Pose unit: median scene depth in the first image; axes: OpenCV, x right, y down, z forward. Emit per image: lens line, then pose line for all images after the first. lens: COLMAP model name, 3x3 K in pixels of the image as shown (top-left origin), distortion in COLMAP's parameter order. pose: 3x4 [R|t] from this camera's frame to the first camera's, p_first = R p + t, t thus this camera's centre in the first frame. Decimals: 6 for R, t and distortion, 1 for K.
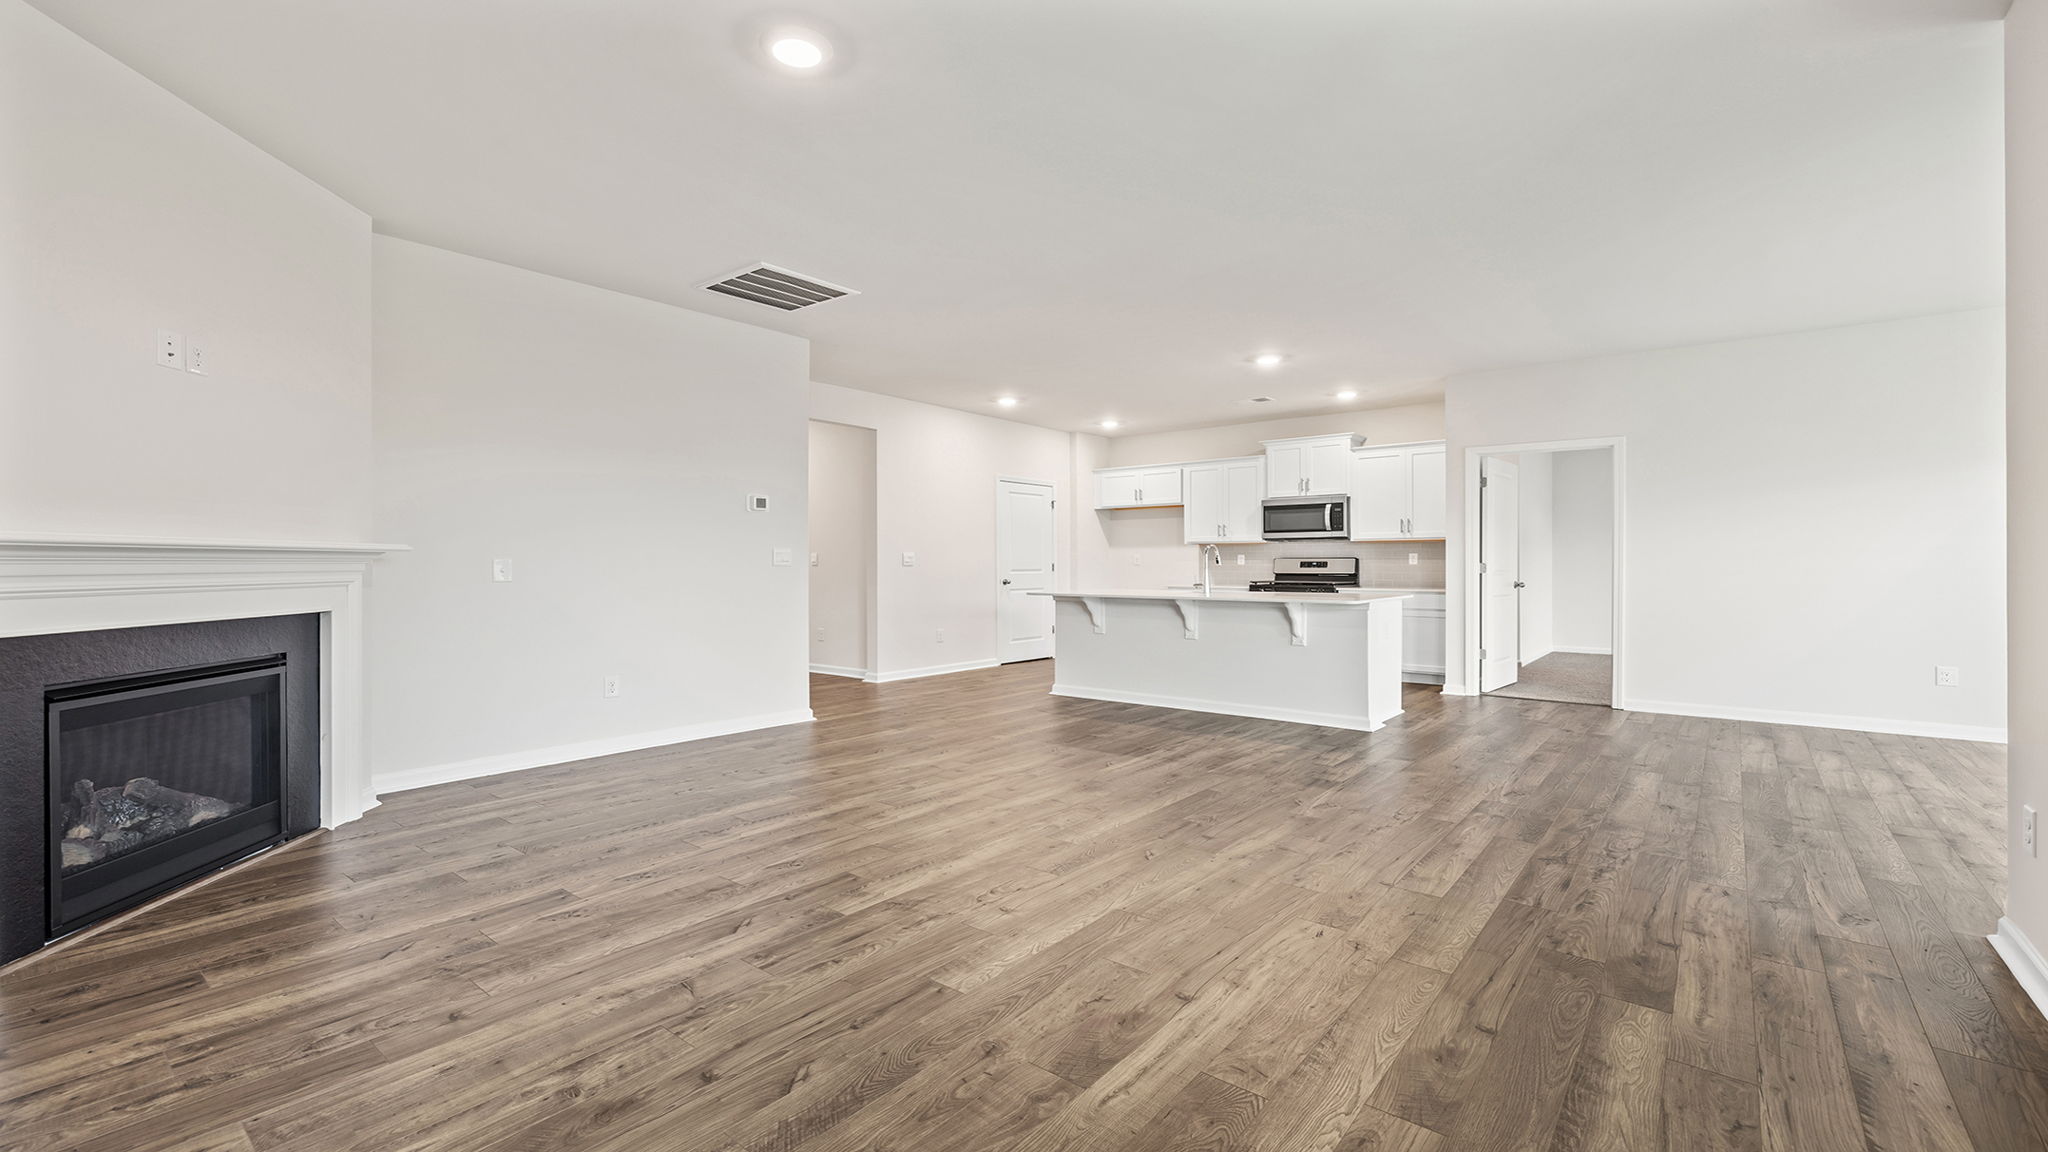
lens RADIAL K [[875.9, 0, 1014.8], [0, 875.9, 567.9], [0, 0, 1]] dist [0.008174, -0.001703]
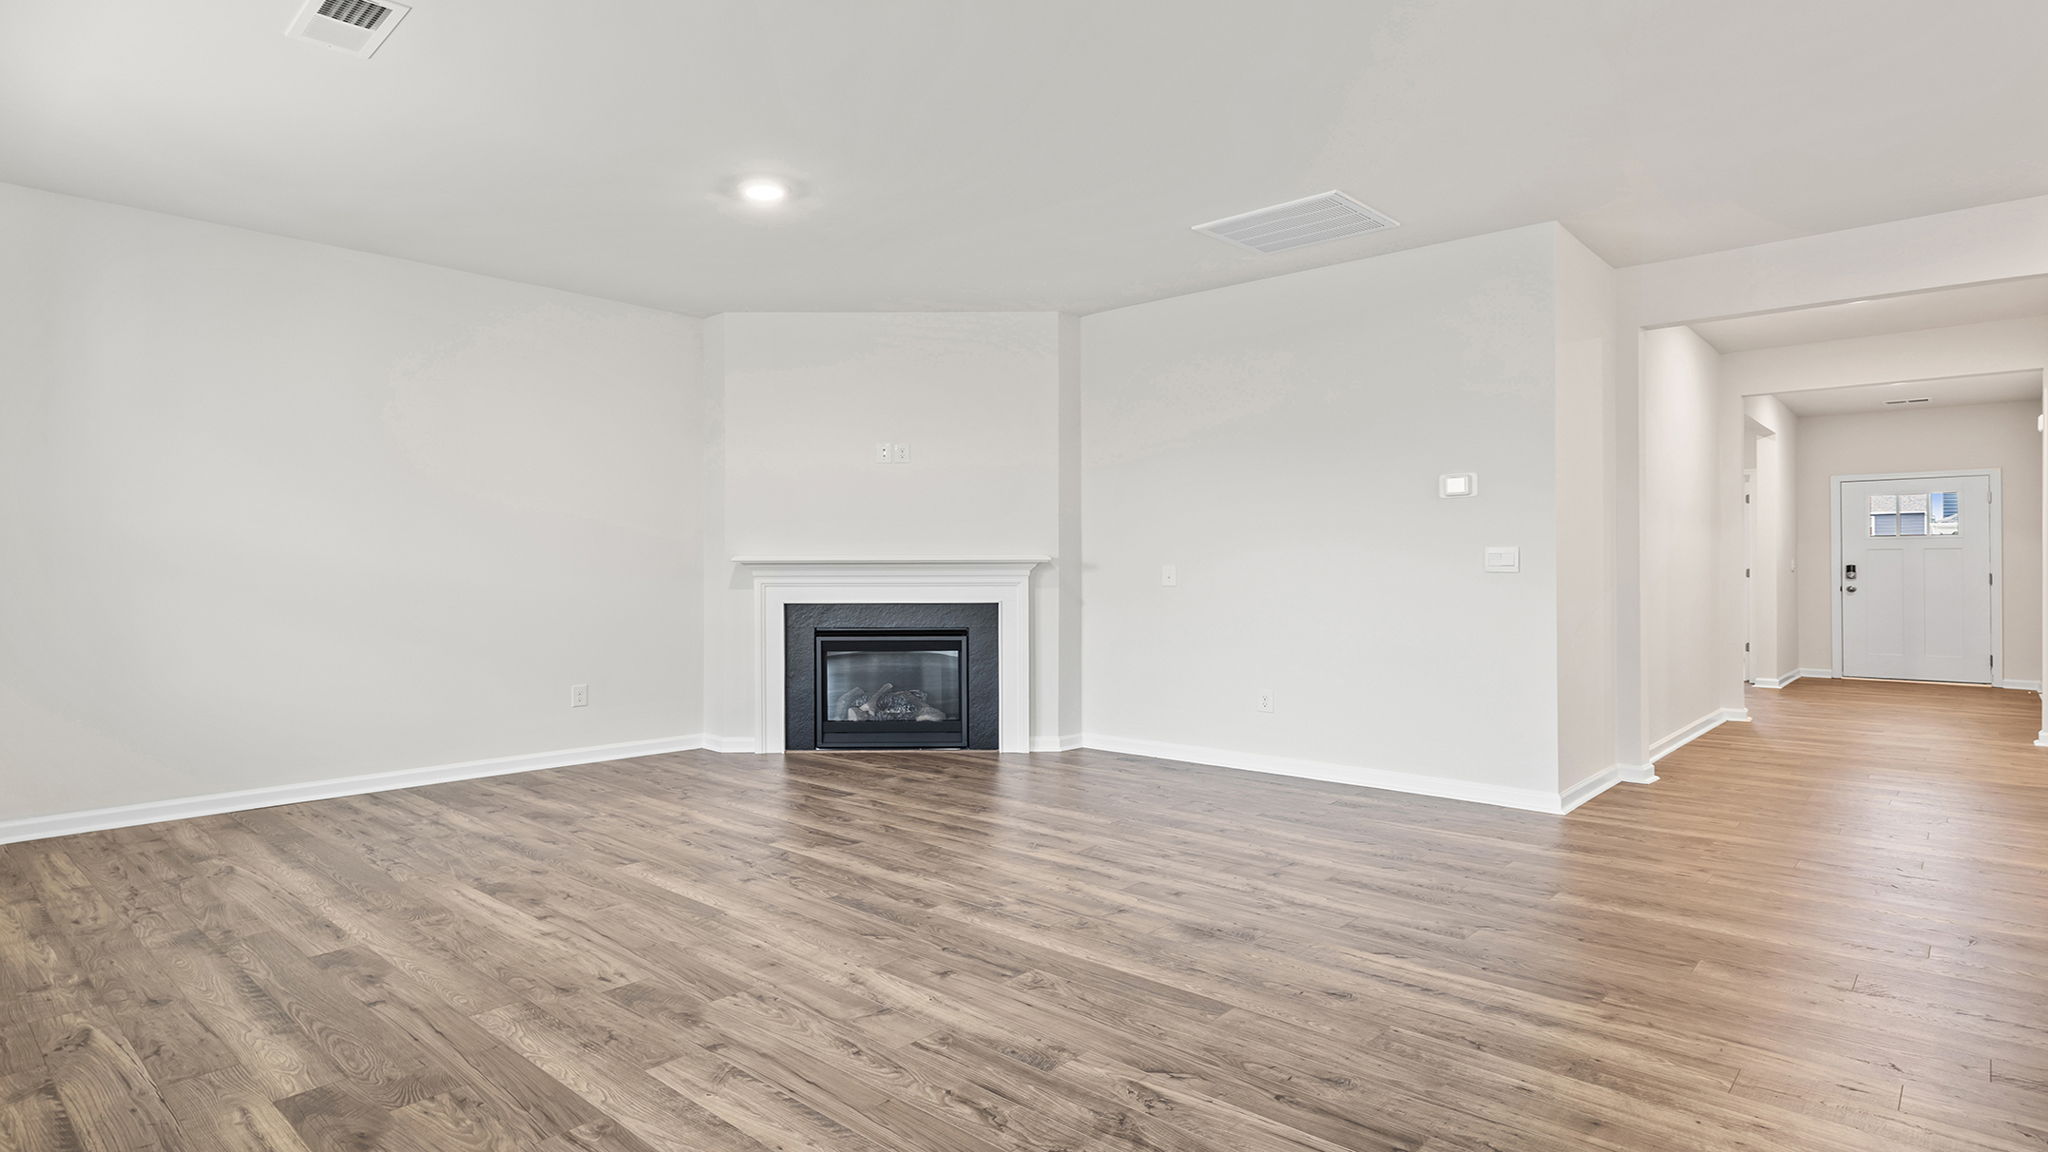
lens RADIAL K [[1090.5, 0, 895.9], [0, 1090.5, 570.1], [0, 0, 1]] dist [0.005095, 0.004193]
pose [[-0.118442, 0.000245, -0.992961, 1.252033], [-0.000080, 1.000000, 0.000256, -0.006310], [0.992961, 0.000109, -0.118442, 1.250380]]
